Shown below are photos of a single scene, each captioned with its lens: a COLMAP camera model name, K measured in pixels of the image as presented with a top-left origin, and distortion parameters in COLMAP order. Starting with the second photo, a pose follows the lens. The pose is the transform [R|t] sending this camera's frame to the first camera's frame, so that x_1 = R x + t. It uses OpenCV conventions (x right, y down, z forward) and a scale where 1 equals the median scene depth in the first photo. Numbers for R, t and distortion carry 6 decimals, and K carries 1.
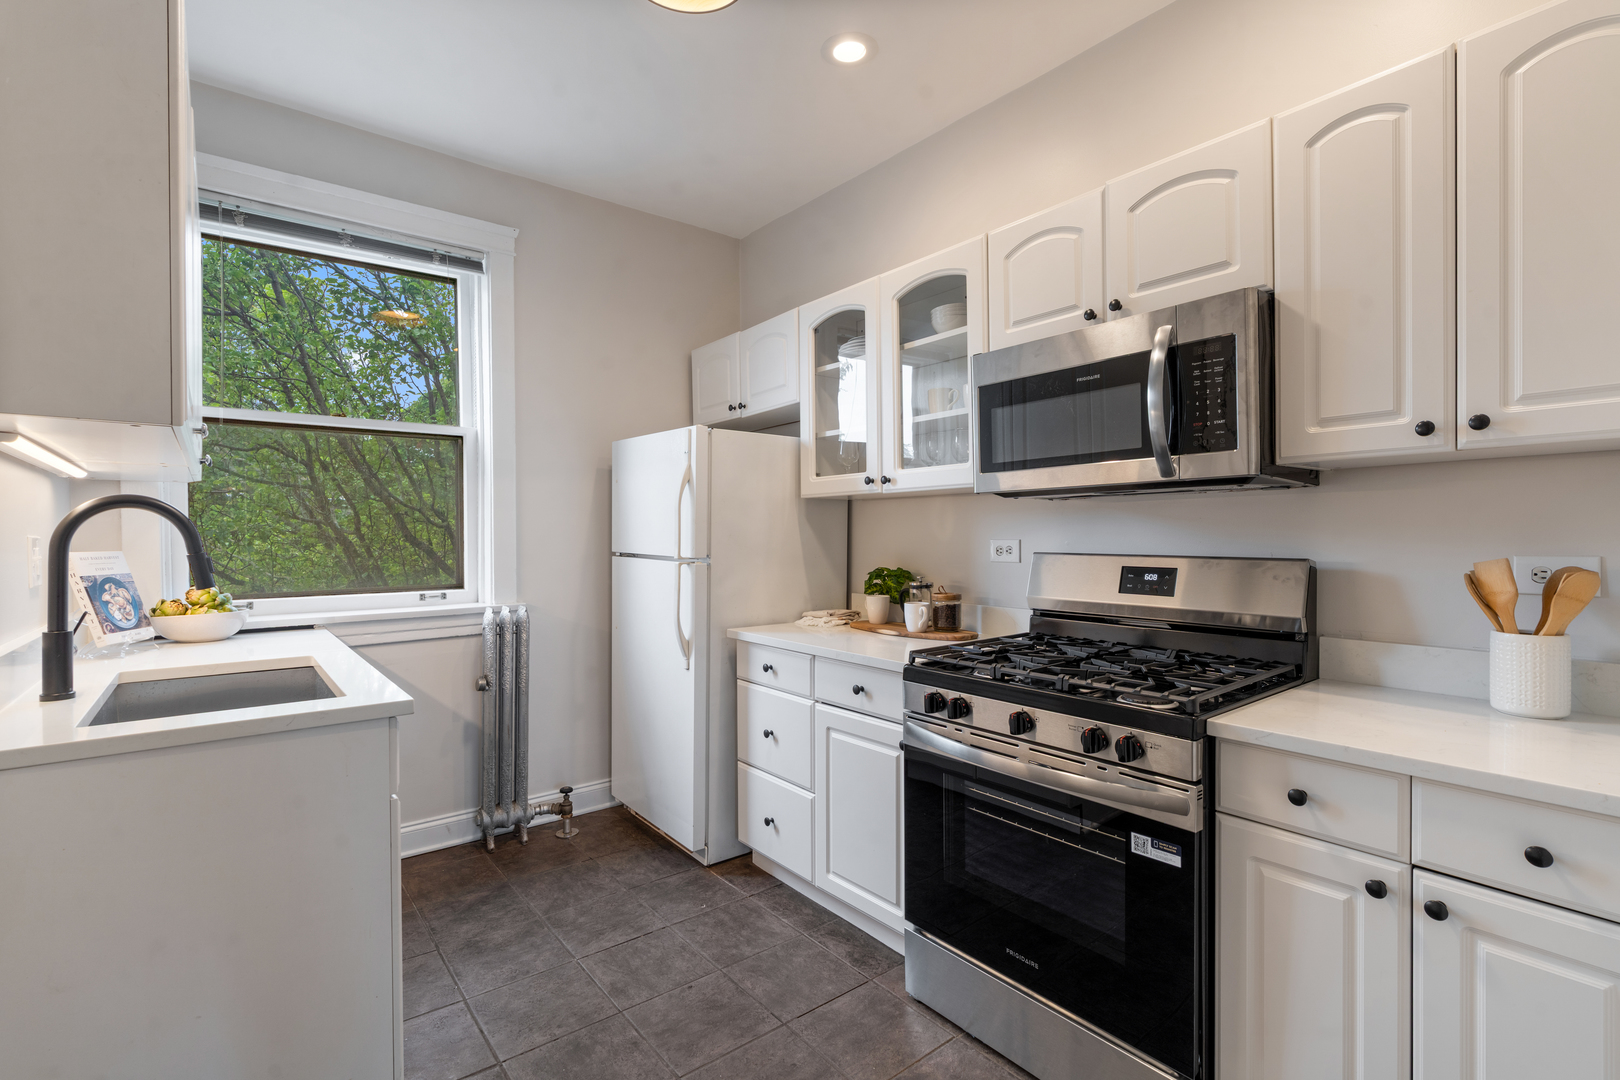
lens RADIAL K [[738.0, 0, 810.4], [0, 738.0, 540.5], [0, 0, 1]] dist [-0.003794, 0.001103]
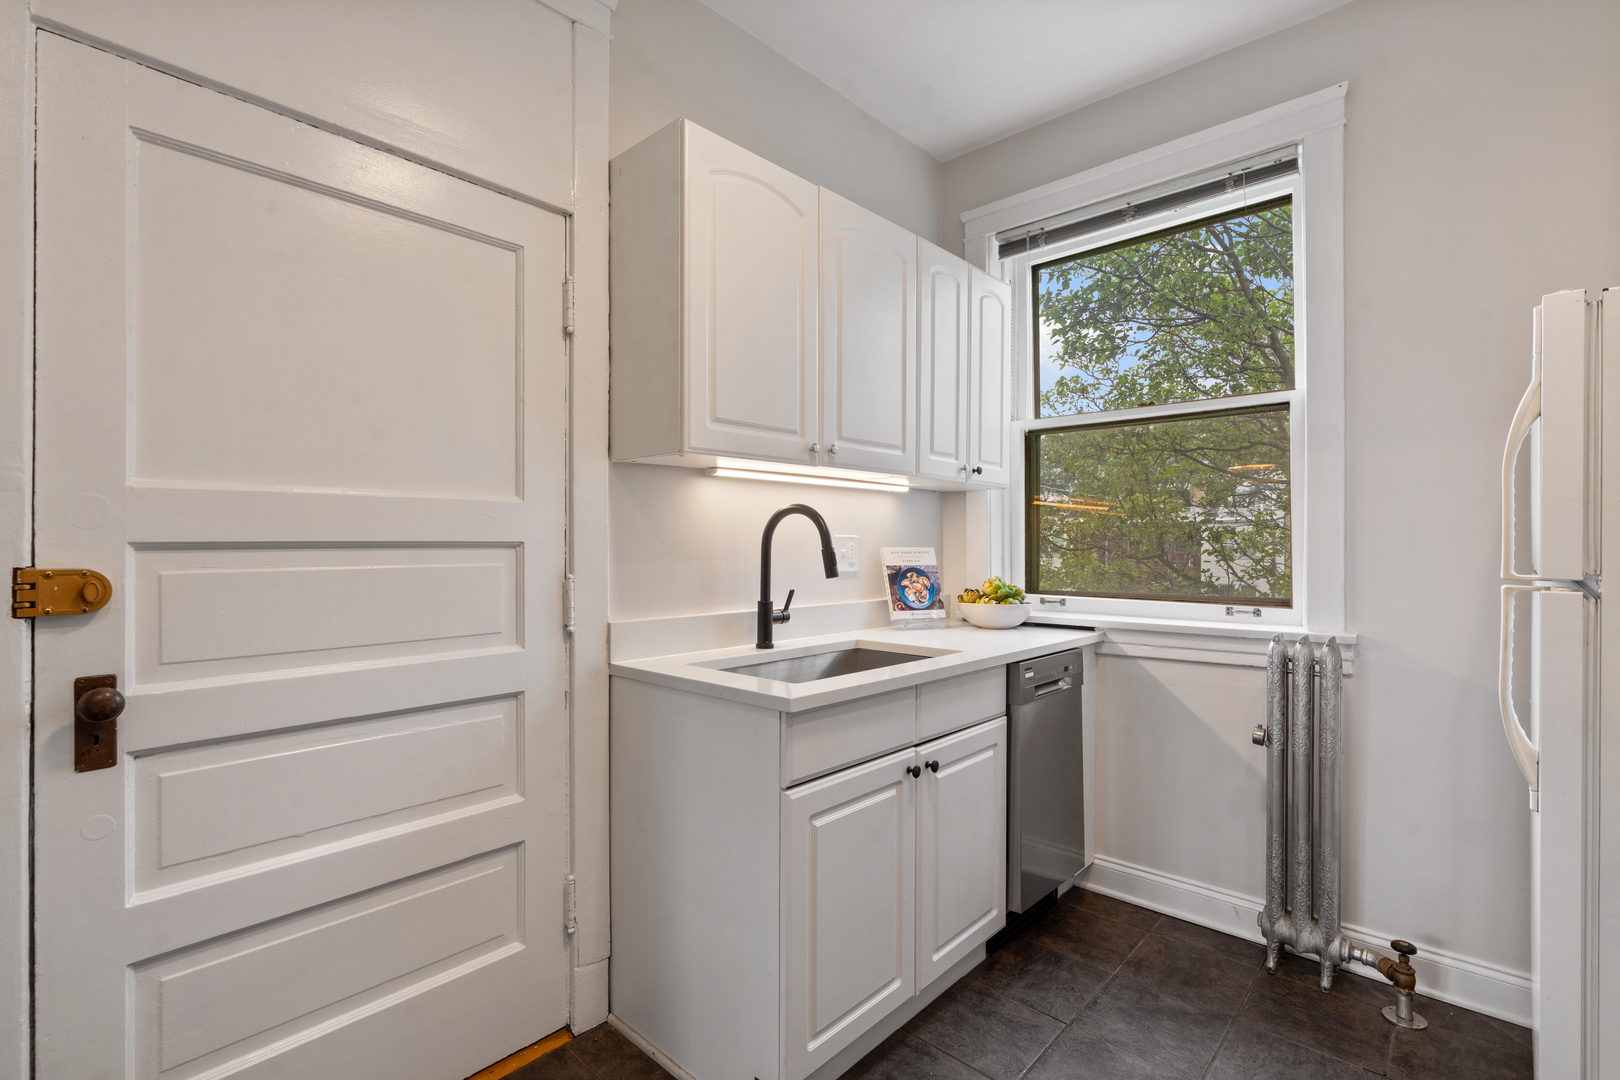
lens RADIAL K [[758.5, 0, 813.0], [0, 758.5, 541.7], [0, 0, 1]] dist [-0.003569, -0.000933]
pose [[0.146760, 0.004823, -0.989160, 0.312659], [-0.006594, 0.999971, 0.003898, 0.000752], [0.989150, 0.005950, 0.146788, 0.593285]]
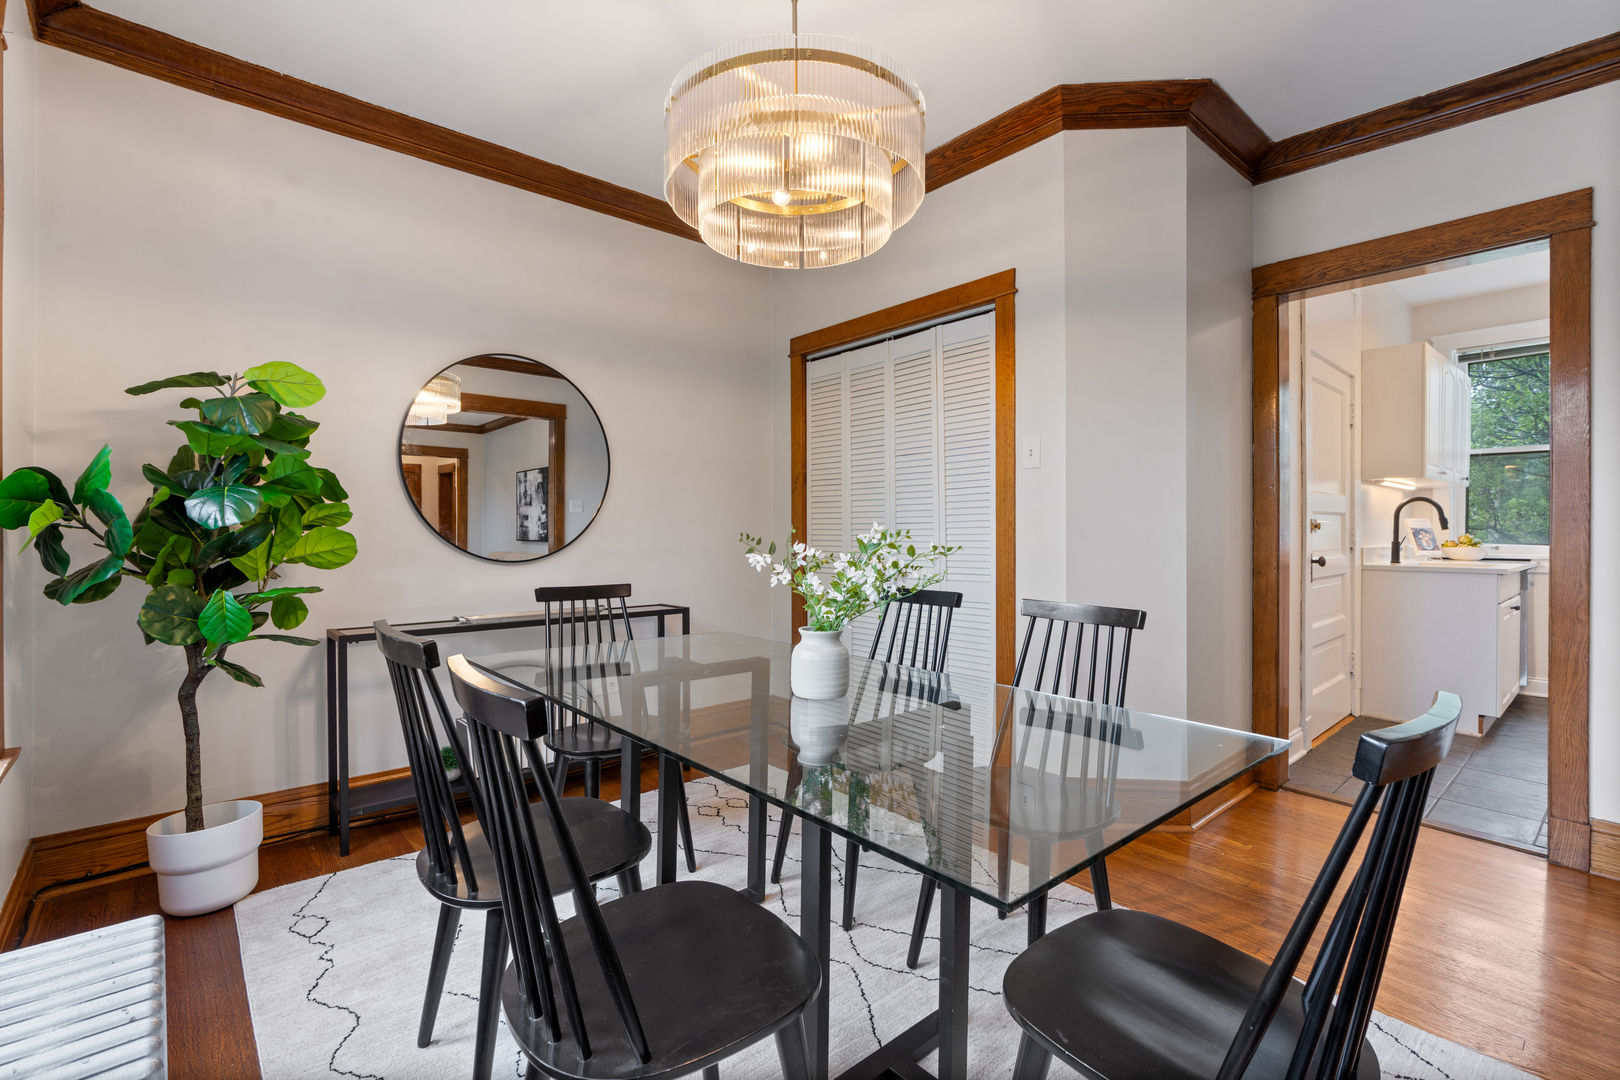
lens RADIAL K [[738.0, 0, 811.7], [0, 738.0, 535.7], [0, 0, 1]] dist [-0.003794, 0.001103]
pose [[0.039709, 0.008387, -0.999176, 1.358778], [-0.004769, 0.999955, 0.008204, 0.058919], [0.999200, 0.004439, 0.039747, -1.085298]]
